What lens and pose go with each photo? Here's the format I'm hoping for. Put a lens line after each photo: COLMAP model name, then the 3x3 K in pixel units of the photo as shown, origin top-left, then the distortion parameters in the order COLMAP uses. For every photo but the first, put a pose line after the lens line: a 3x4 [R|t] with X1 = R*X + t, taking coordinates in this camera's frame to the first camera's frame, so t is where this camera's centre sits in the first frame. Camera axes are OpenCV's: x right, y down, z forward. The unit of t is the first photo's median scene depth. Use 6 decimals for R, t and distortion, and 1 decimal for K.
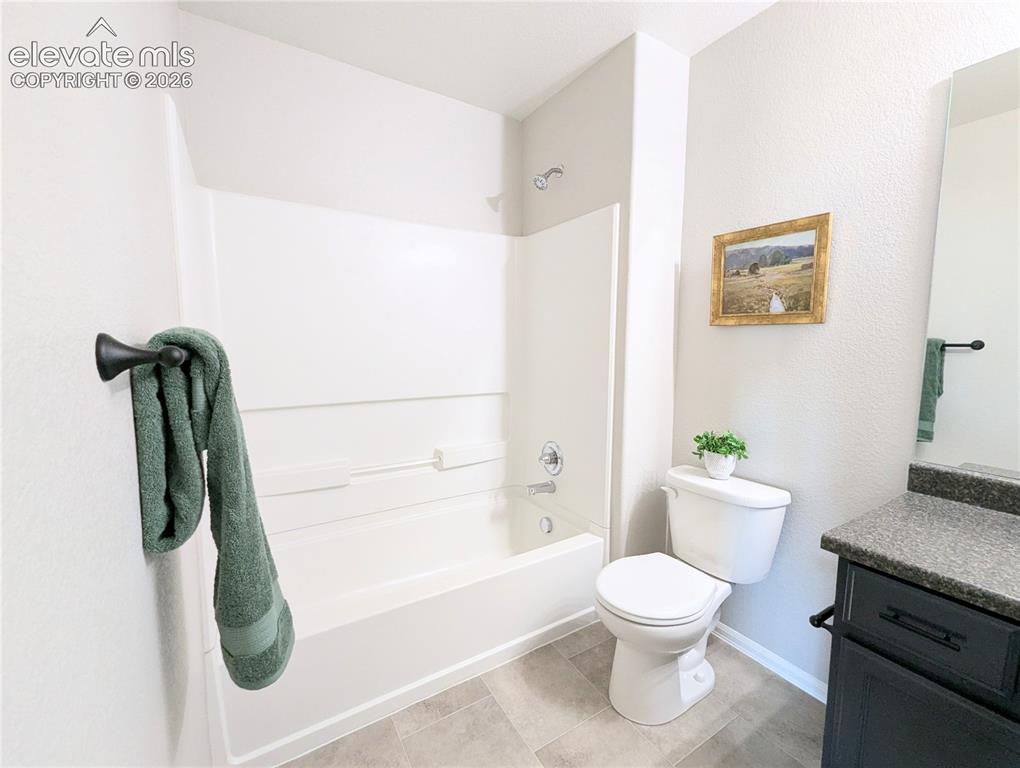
lens RADIAL K [[423.8, 0, 509.5], [0, 423.8, 383.3], [0, 0, 1]] dist [0.003176, -0.001098]
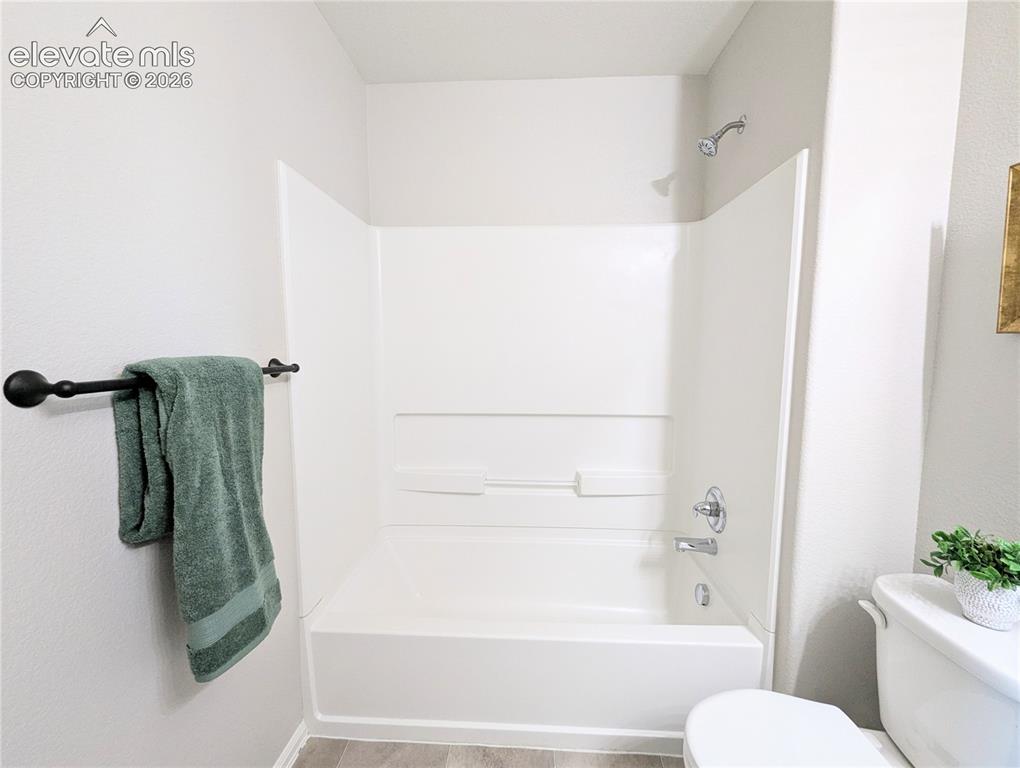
lens RADIAL K [[423.8, 0, 510.2], [0, 423.8, 384.7], [0, 0, 1]] dist [0.003176, -0.001098]
pose [[0.826017, 0.049663, -0.561454, 0.248436], [-0.051317, 0.998600, 0.012832, -0.042444], [0.561305, 0.018212, 0.827409, 0.193021]]
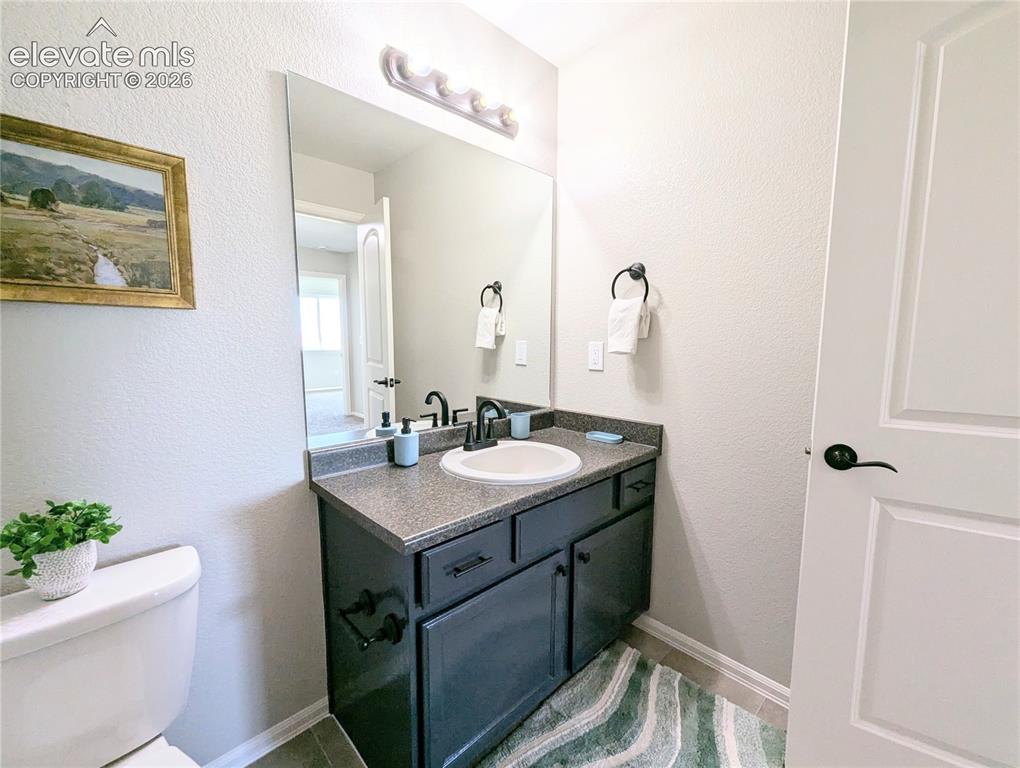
lens RADIAL K [[423.8, 0, 504.4], [0, 423.8, 389.5], [0, 0, 1]] dist [0.003176, -0.001098]
pose [[-0.189592, -0.111622, 0.975497, -0.083406], [0.101452, 0.985972, 0.132538, -0.034032], [-0.976607, 0.124095, -0.175608, 0.459824]]
